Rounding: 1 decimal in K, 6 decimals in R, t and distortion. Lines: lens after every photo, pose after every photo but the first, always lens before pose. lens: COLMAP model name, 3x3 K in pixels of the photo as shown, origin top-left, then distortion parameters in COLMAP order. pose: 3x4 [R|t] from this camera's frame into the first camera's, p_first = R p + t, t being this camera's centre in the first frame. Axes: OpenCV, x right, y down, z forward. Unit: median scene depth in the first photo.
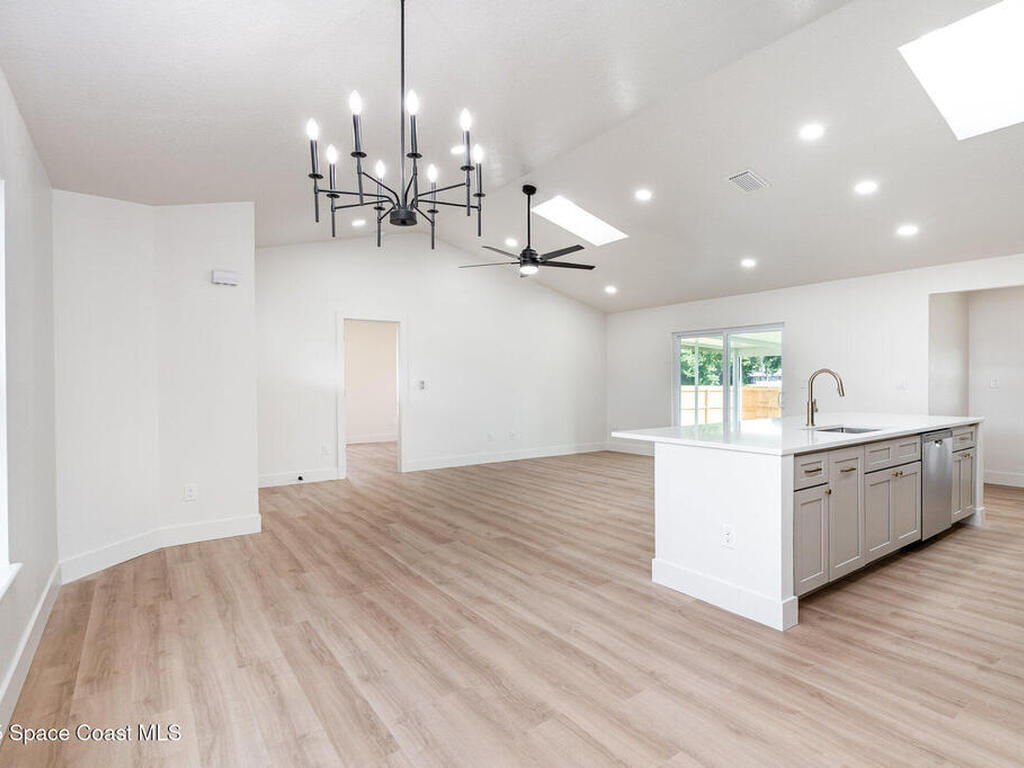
lens RADIAL K [[532.6, 0, 515.2], [0, 532.6, 382.2], [0, 0, 1]] dist [-0.004289, 0.000654]
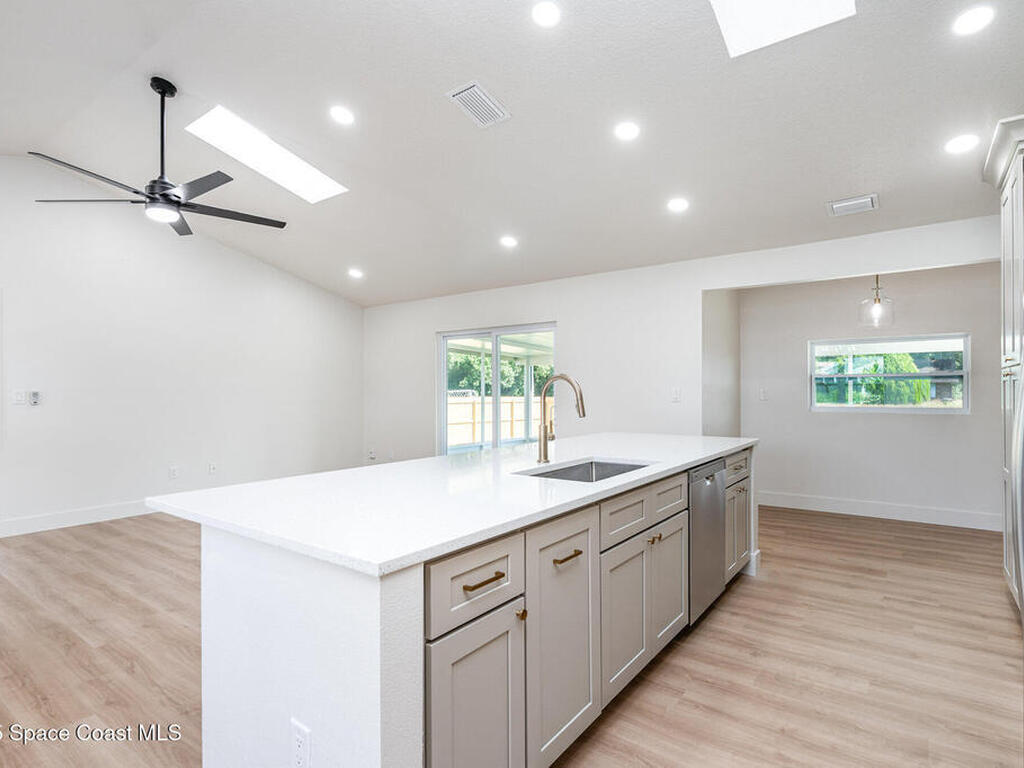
lens RADIAL K [[549.4, 0, 512.0], [0, 549.4, 384.0], [0, 0, 1]] dist [-0.001518, -0.000188]
pose [[0.949707, 0.005572, 0.313091, 0.309689], [-0.000748, 0.999879, -0.015525, -0.002598], [-0.313140, 0.014510, 0.949596, 0.376803]]
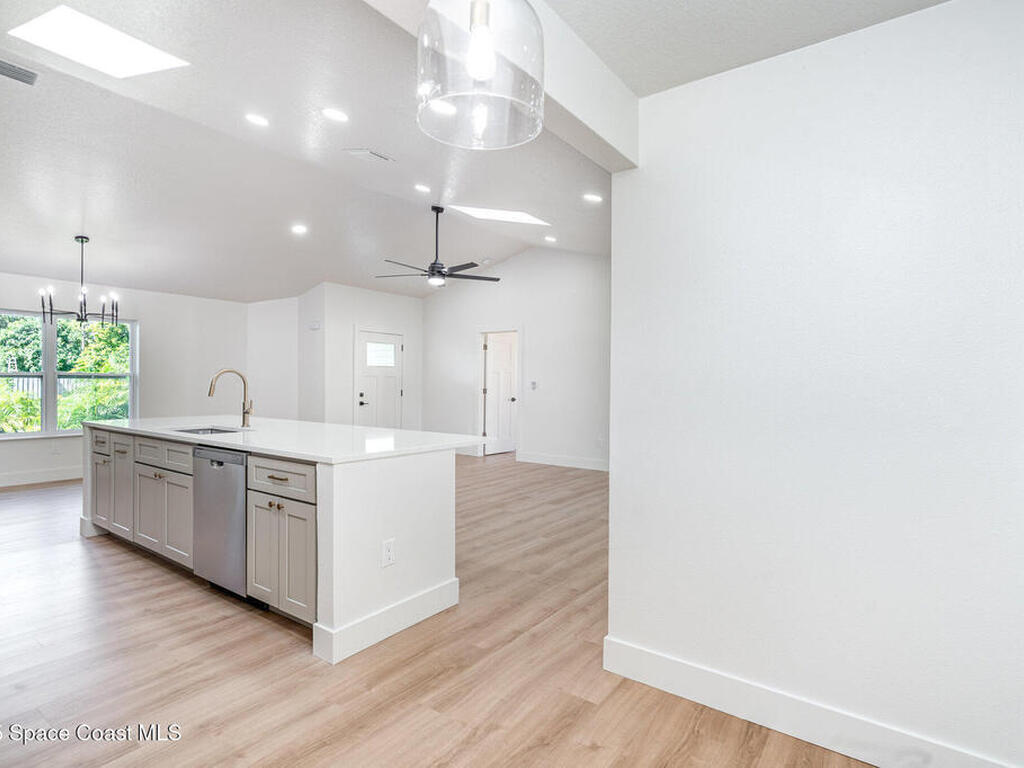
lens RADIAL K [[532.6, 0, 515.2], [0, 532.6, 382.2], [0, 0, 1]] dist [-0.004289, 0.000654]
pose [[0.326441, 0.006949, -0.945192, 1.637256], [-0.011851, 0.999924, 0.003258, -0.007760], [0.945143, 0.010138, 0.326498, 1.148455]]
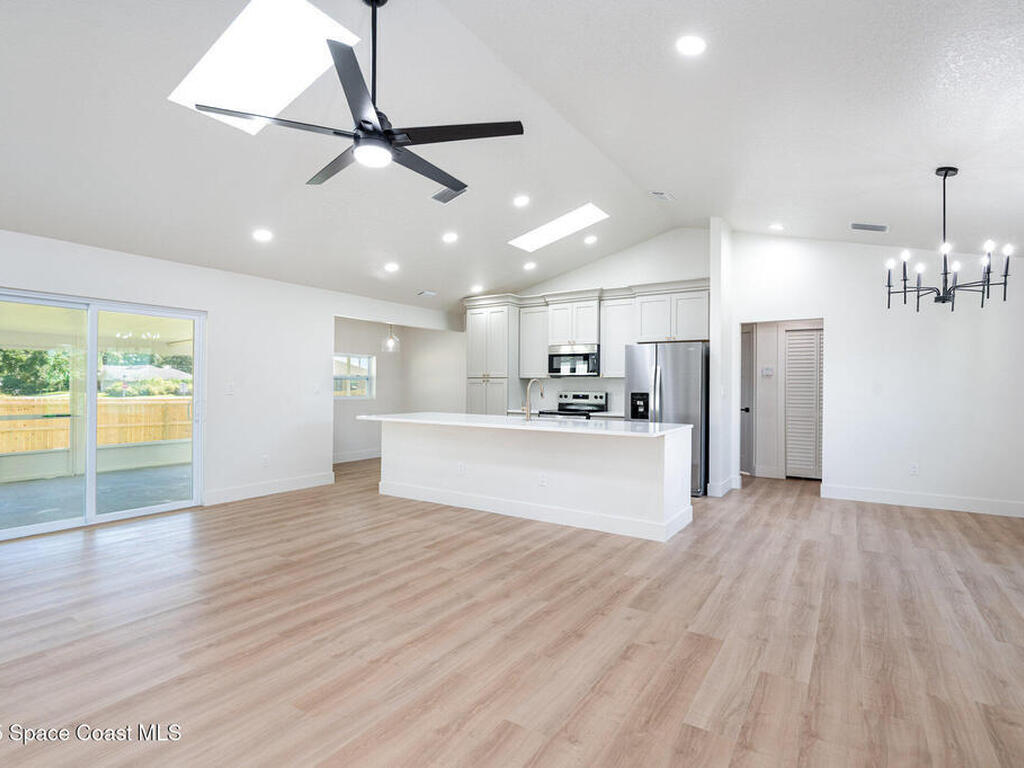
lens RADIAL K [[527.9, 0, 512.0], [0, 527.9, 384.0], [0, 0, 1]] dist [0.000031, 0.001473]
pose [[-0.372421, 0.005678, 0.928047, -0.673089], [-0.003382, 0.999966, -0.007476, -0.001309], [-0.928058, -0.005923, -0.372389, 1.534844]]
